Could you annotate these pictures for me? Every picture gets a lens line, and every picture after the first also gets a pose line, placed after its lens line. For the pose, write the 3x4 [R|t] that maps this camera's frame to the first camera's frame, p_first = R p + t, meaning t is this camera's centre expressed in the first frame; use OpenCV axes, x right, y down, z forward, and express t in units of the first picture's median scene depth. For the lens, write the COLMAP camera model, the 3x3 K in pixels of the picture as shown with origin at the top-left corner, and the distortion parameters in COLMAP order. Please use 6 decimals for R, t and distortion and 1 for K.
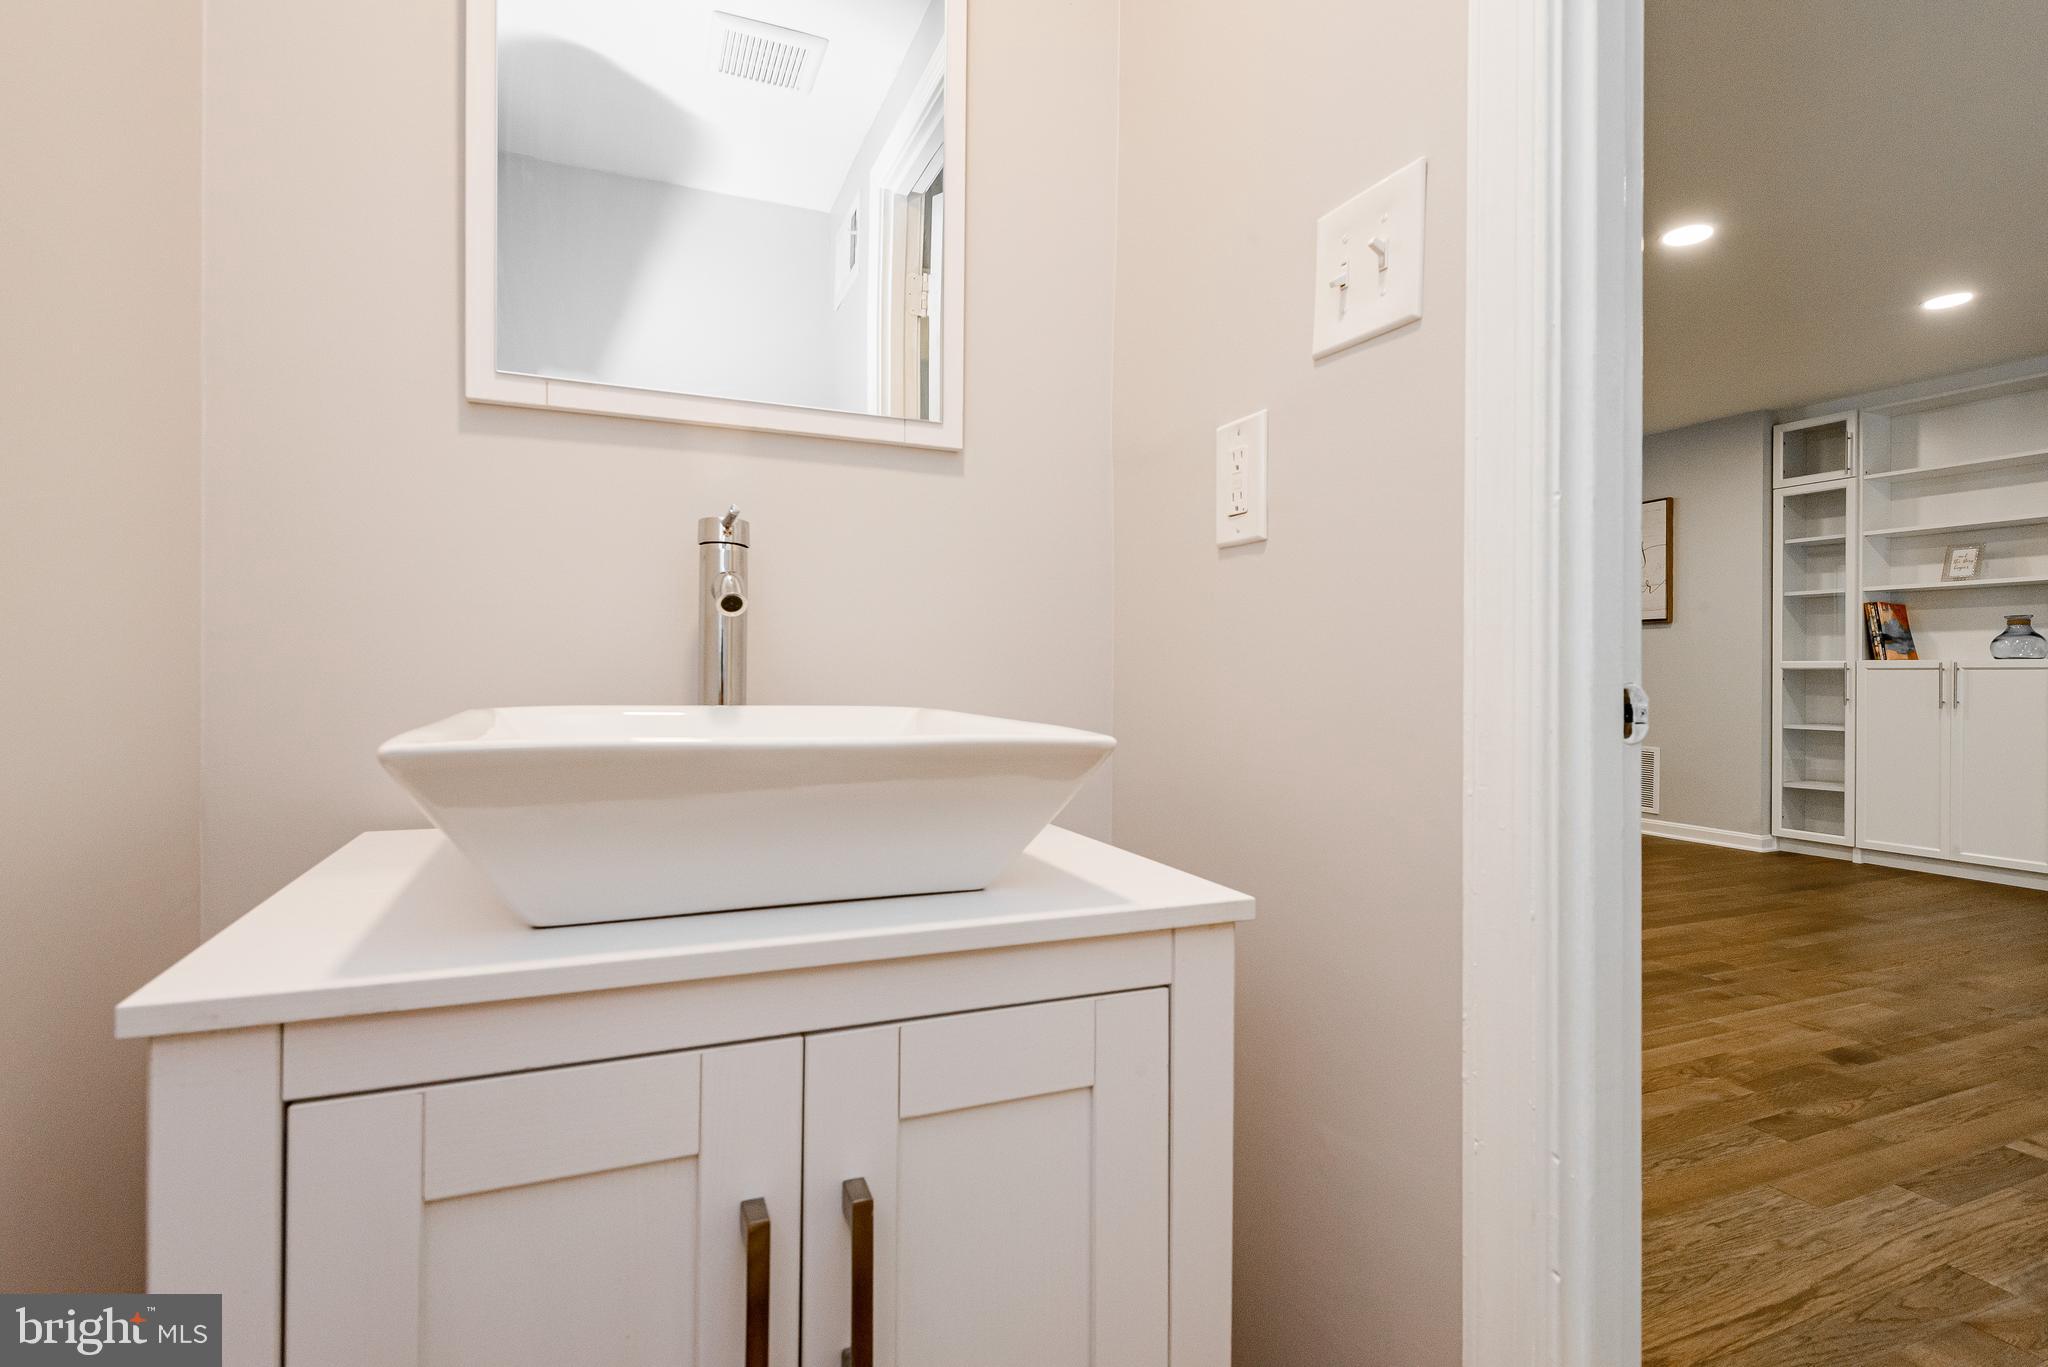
lens RADIAL K [[1014.3, 0, 1006.1], [0, 1014.3, 680.5], [0, 0, 1]] dist [0.032783, -0.021623]
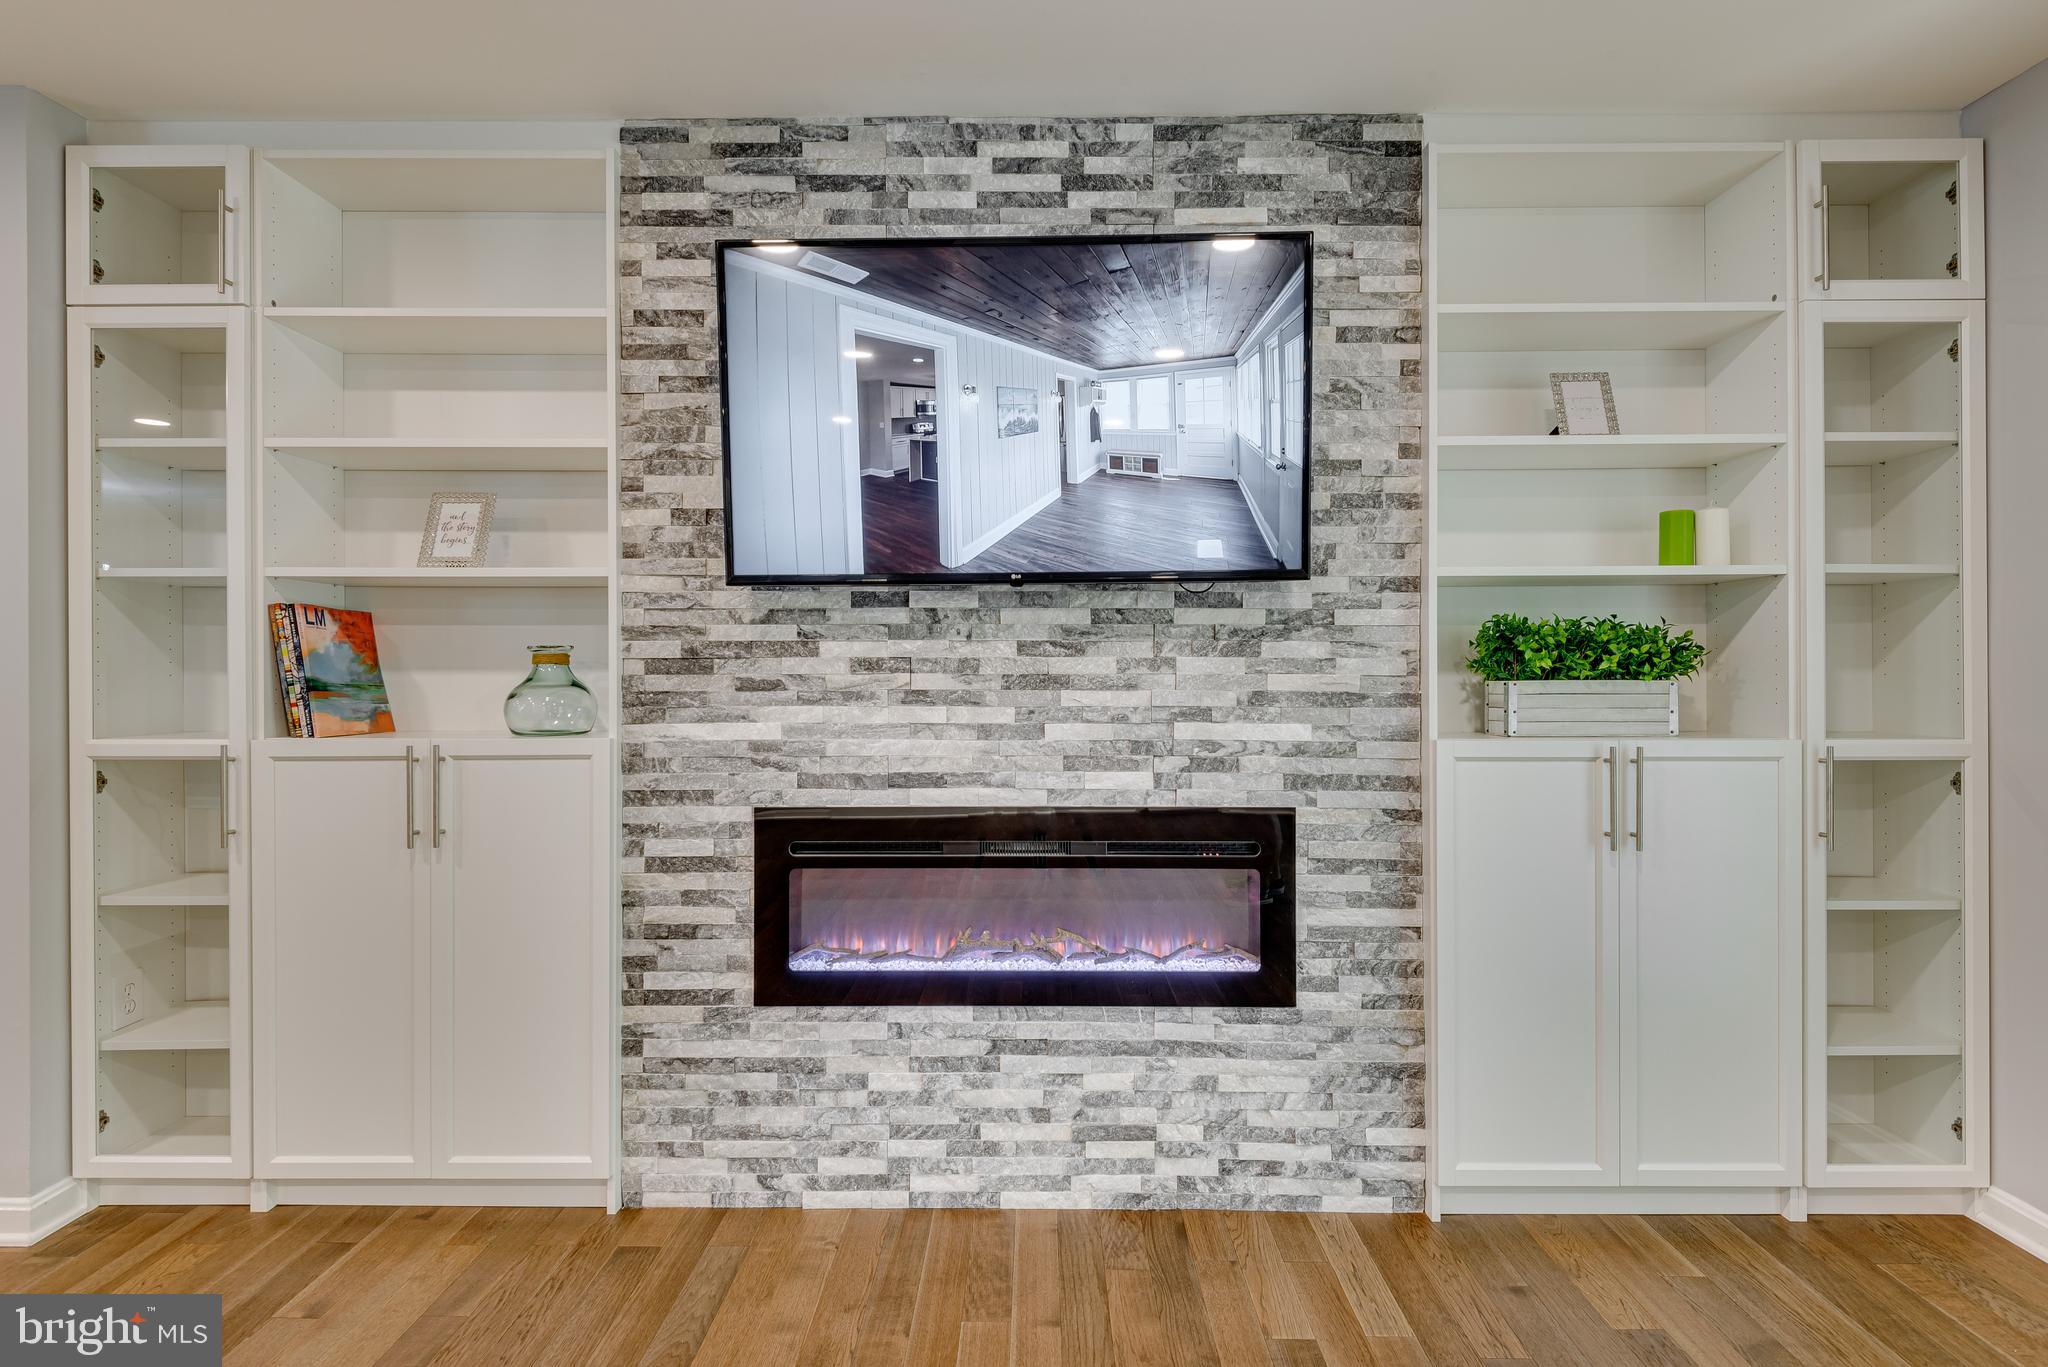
lens RADIAL K [[994.6, 0, 1022.5], [0, 994.6, 674.4], [0, 0, 1]] dist [0.038396, -0.025627]
pose [[0.426254, -0.007566, 0.904572, 0.588638], [0.005629, 0.999968, 0.005711, -0.046818], [-0.904586, 0.002658, 0.426282, 0.534981]]
